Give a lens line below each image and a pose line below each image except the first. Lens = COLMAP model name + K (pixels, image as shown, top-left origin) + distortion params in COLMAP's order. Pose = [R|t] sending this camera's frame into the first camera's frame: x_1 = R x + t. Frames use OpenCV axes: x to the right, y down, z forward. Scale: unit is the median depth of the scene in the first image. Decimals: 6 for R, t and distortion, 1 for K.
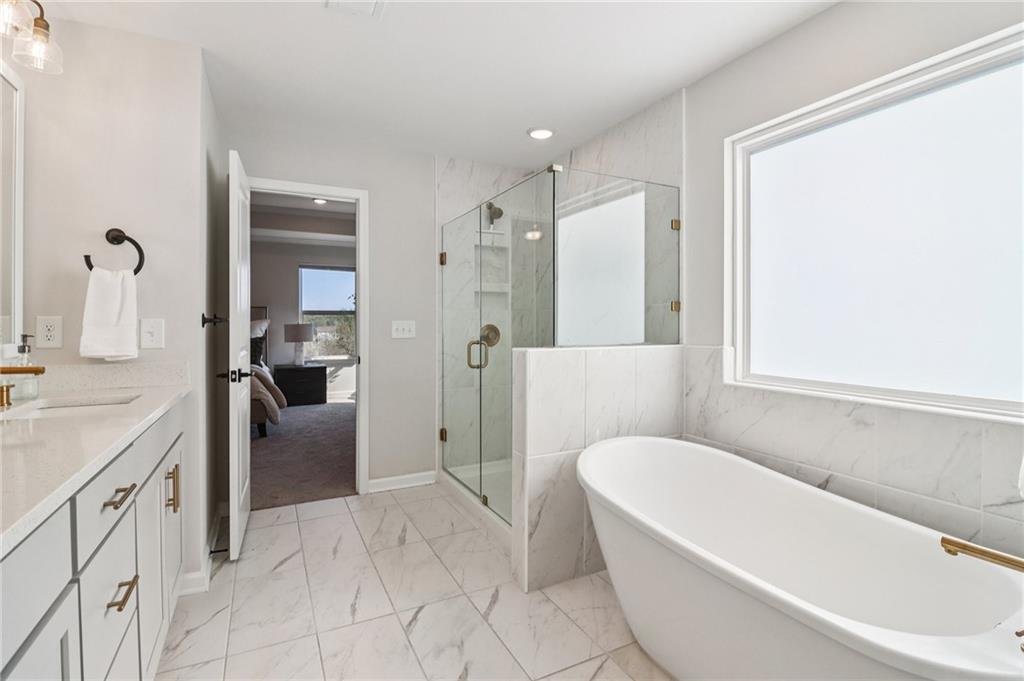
lens RADIAL K [[490.3, 0, 510.8], [0, 490.3, 325.1], [0, 0, 1]] dist [-0.001390, -0.009834]
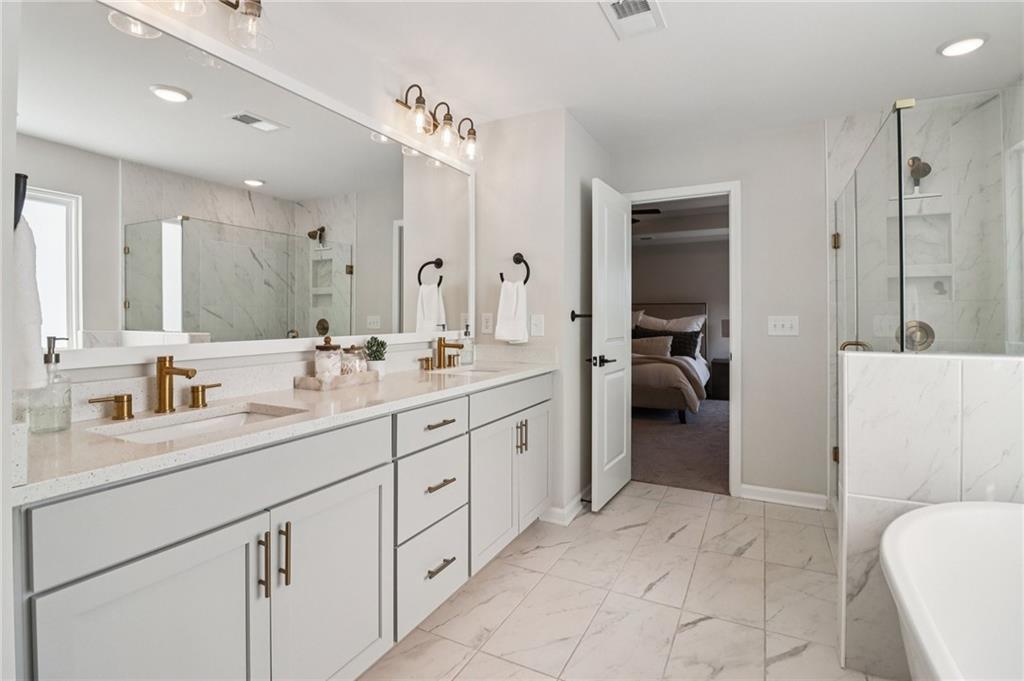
lens RADIAL K [[494.2, 0, 511.0], [0, 494.2, 314.3], [0, 0, 1]] dist [-0.001470, -0.010303]
pose [[0.580774, -0.003537, -0.814057, 0.315002], [-0.006406, 0.999940, -0.008915, -0.001225], [0.814040, 0.010392, 0.580716, 0.105566]]
